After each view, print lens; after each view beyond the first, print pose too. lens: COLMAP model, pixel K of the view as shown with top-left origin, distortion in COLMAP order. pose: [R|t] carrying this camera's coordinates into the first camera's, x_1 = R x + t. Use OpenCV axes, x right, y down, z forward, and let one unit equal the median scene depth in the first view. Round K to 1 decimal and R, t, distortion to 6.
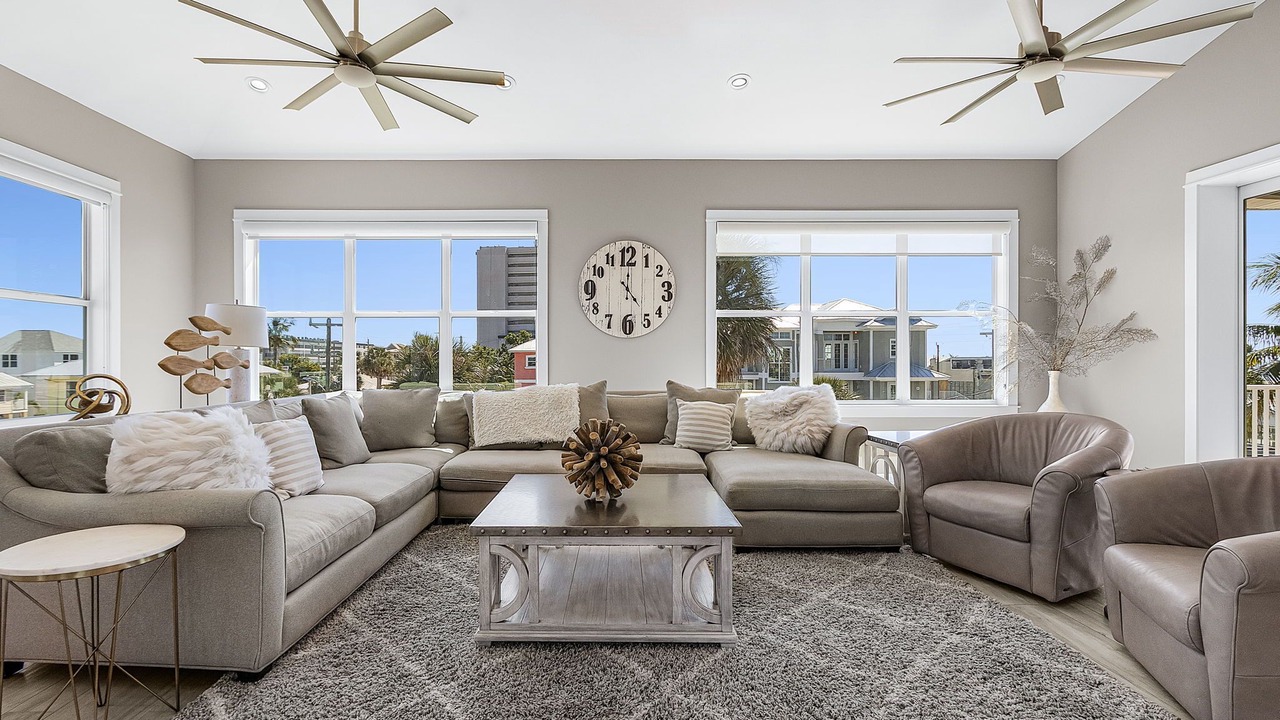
lens RADIAL K [[700.9, 0, 641.6], [0, 700.9, 361.5], [0, 0, 1]] dist [0.002816, 0.000303]
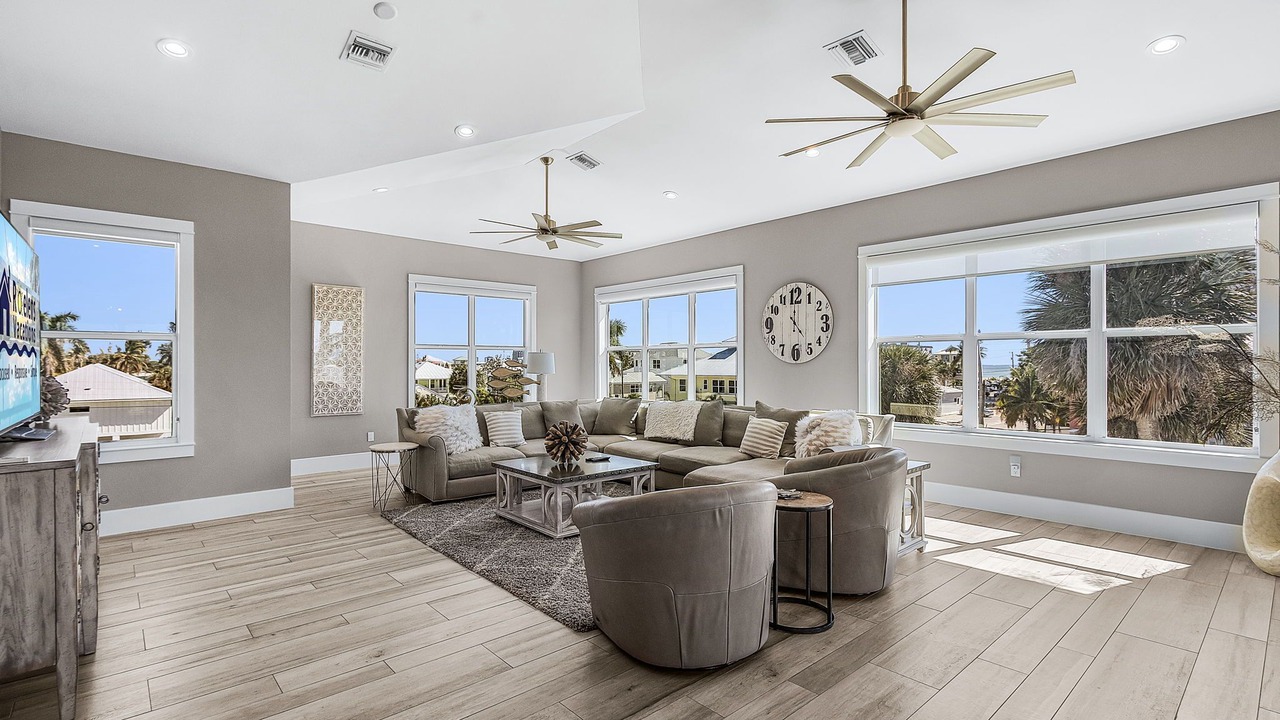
lens RADIAL K [[586.4, 0, 639.9], [0, 586.4, 359.4], [0, 0, 1]] dist [-0.001831, -0.000083]
pose [[0.604547, 0.003861, -0.796560, 0.621575], [-0.003567, 0.999991, 0.002140, -0.041870], [0.796561, 0.001548, 0.604556, 0.177835]]
